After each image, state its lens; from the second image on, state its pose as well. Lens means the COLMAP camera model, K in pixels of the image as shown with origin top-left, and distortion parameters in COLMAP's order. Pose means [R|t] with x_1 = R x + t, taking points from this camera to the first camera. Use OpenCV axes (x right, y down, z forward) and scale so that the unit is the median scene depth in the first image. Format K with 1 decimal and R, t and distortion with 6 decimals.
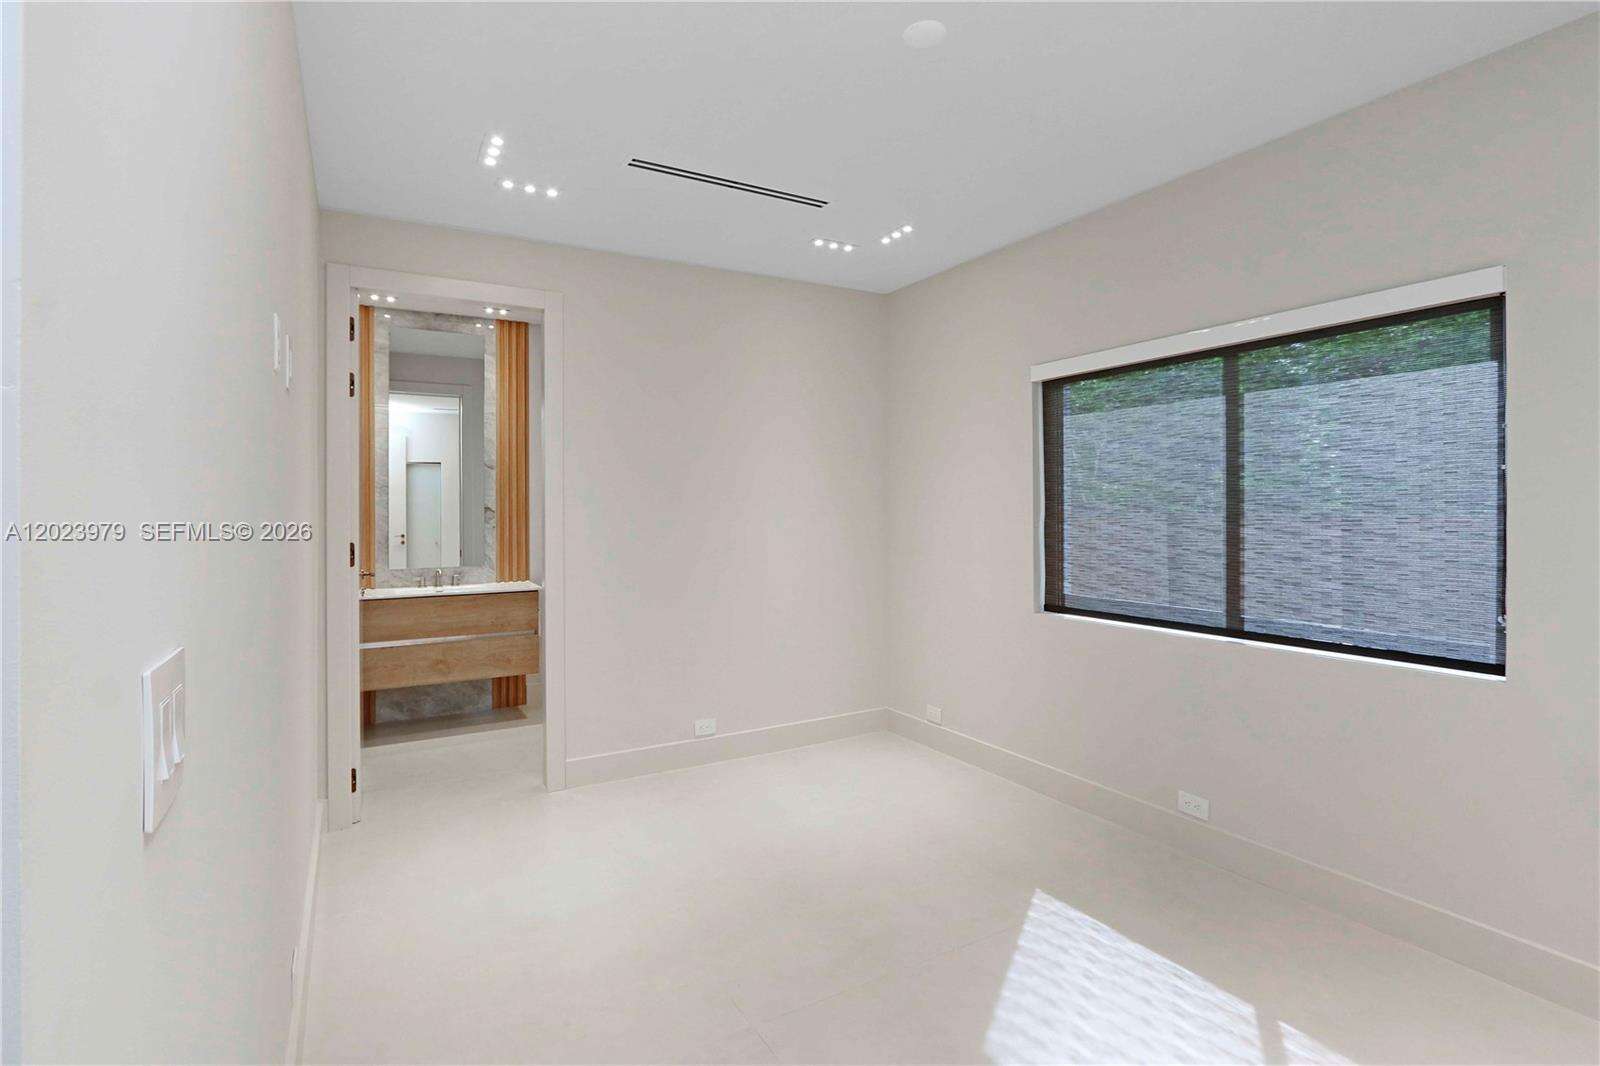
lens RADIAL K [[762.7, 0, 778.5], [0, 762.7, 511.4], [0, 0, 1]] dist [-0.004954, -0.000452]
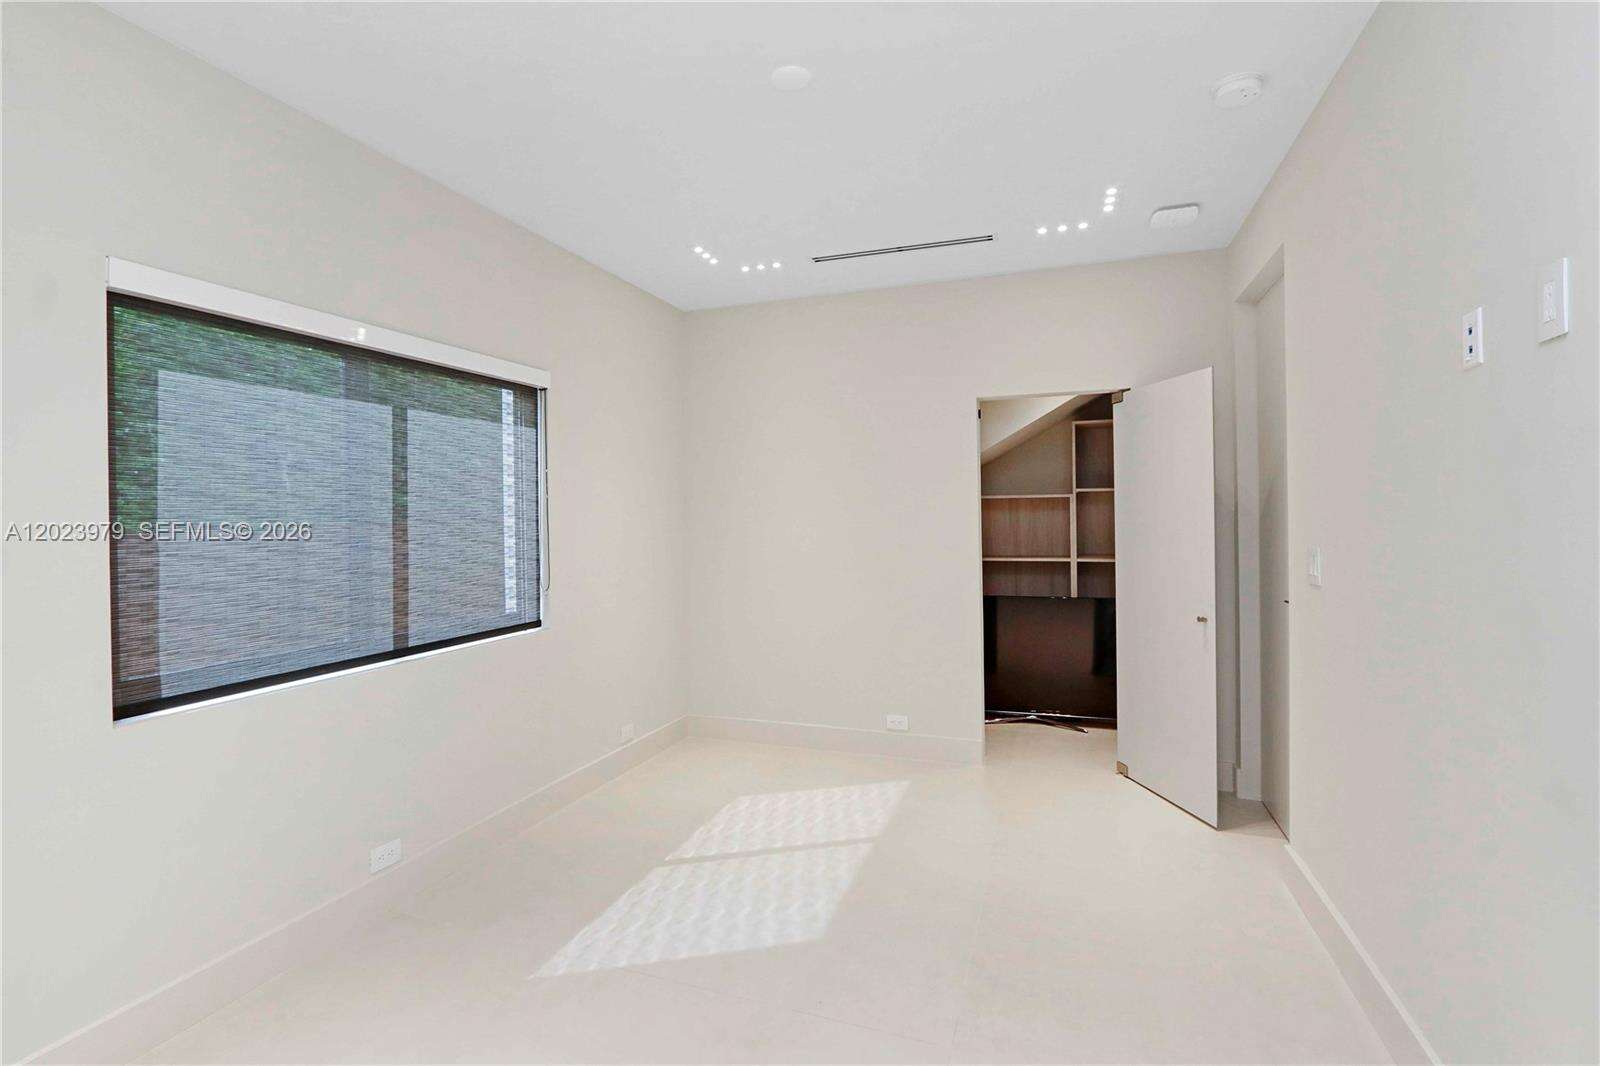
lens RADIAL K [[762.7, 0, 778.5], [0, 762.7, 511.4], [0, 0, 1]] dist [-0.004954, -0.000452]
pose [[-0.647470, -0.015734, 0.761929, -0.517466], [-0.016918, 0.999837, 0.006270, -0.040281], [-0.761903, -0.008831, -0.647631, 1.434645]]
